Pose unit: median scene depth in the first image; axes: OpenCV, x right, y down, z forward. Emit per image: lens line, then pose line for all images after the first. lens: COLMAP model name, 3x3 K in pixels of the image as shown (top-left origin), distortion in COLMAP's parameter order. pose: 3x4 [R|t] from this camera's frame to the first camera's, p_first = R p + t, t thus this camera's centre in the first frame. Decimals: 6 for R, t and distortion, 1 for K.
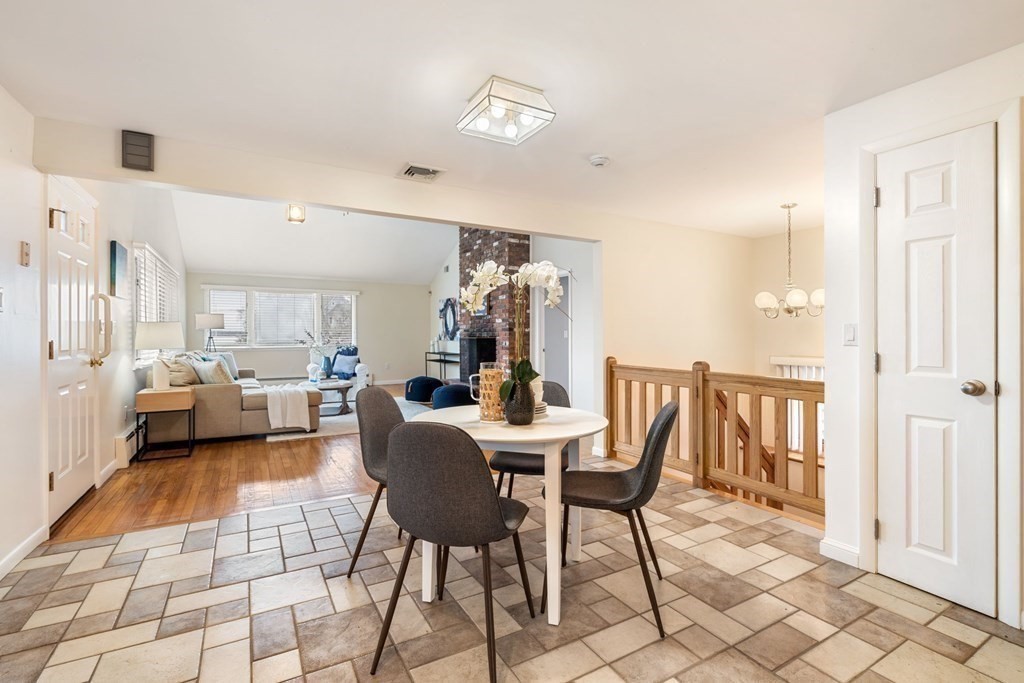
lens RADIAL K [[462.3, 0, 508.1], [0, 462.3, 333.6], [0, 0, 1]] dist [-0.000137, -0.000041]
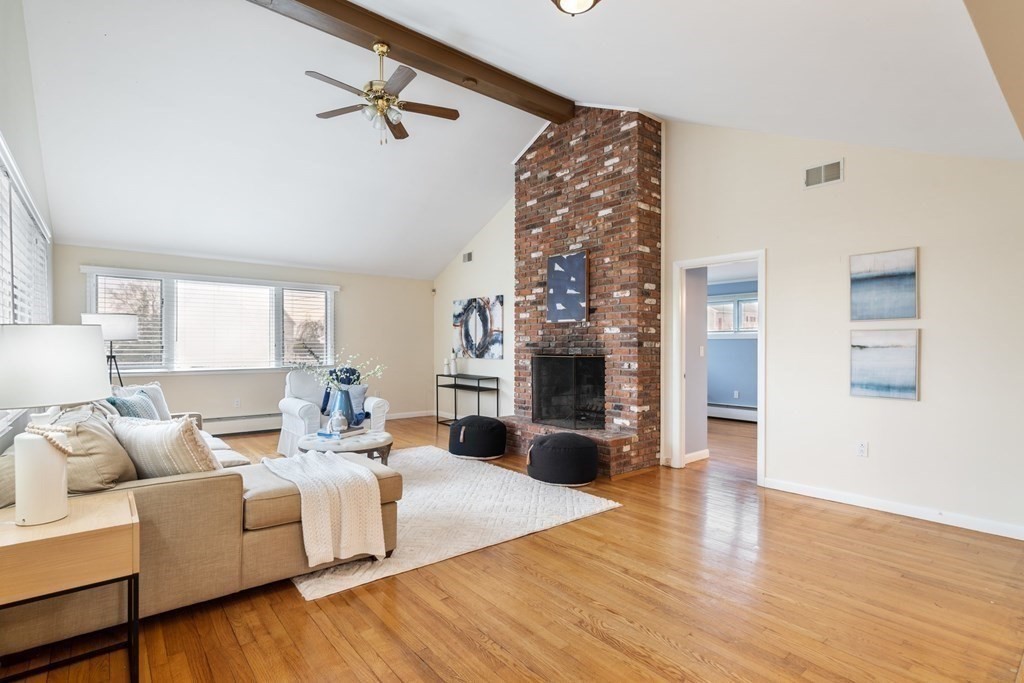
lens RADIAL K [[495.1, 0, 514.1], [0, 495.1, 347.4], [0, 0, 1]] dist [-0.003141, -0.000486]
pose [[0.984957, 0.002769, 0.172780, -0.286704], [-0.003520, 0.999986, 0.004045, -0.006806], [-0.172766, -0.004592, 0.984952, 0.353233]]
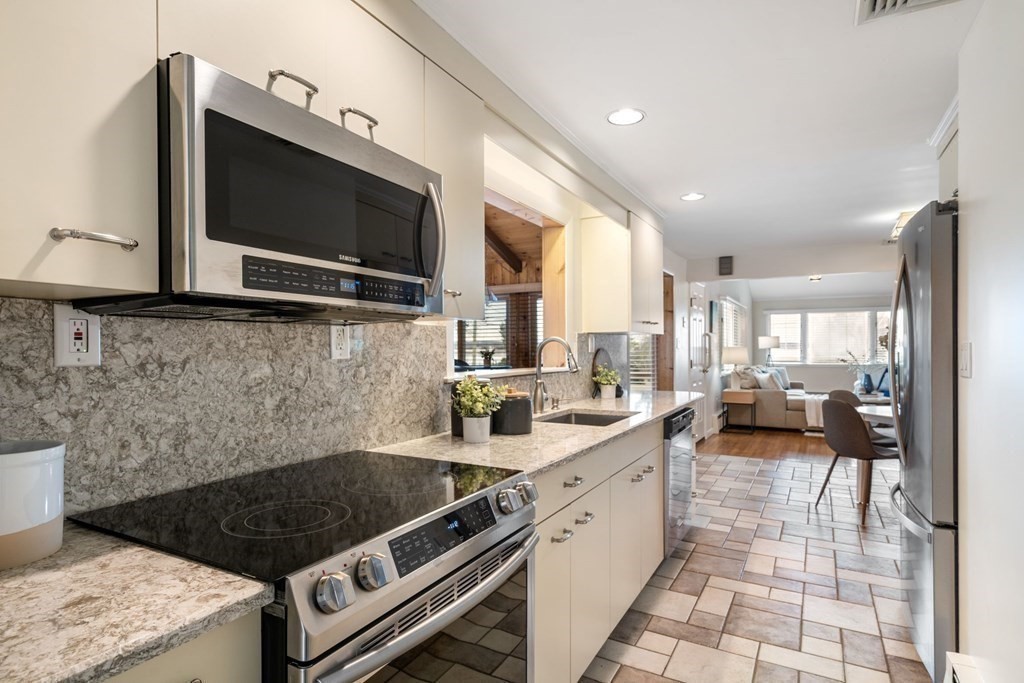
lens RADIAL K [[524.5, 0, 516.2], [0, 524.5, 347.9], [0, 0, 1]] dist [-0.000477, -0.000006]
pose [[0.507360, 0.000328, -0.861734, 0.254063], [0.002284, 0.999996, 0.001726, -0.016501], [0.861731, -0.002844, 0.507358, -0.341434]]
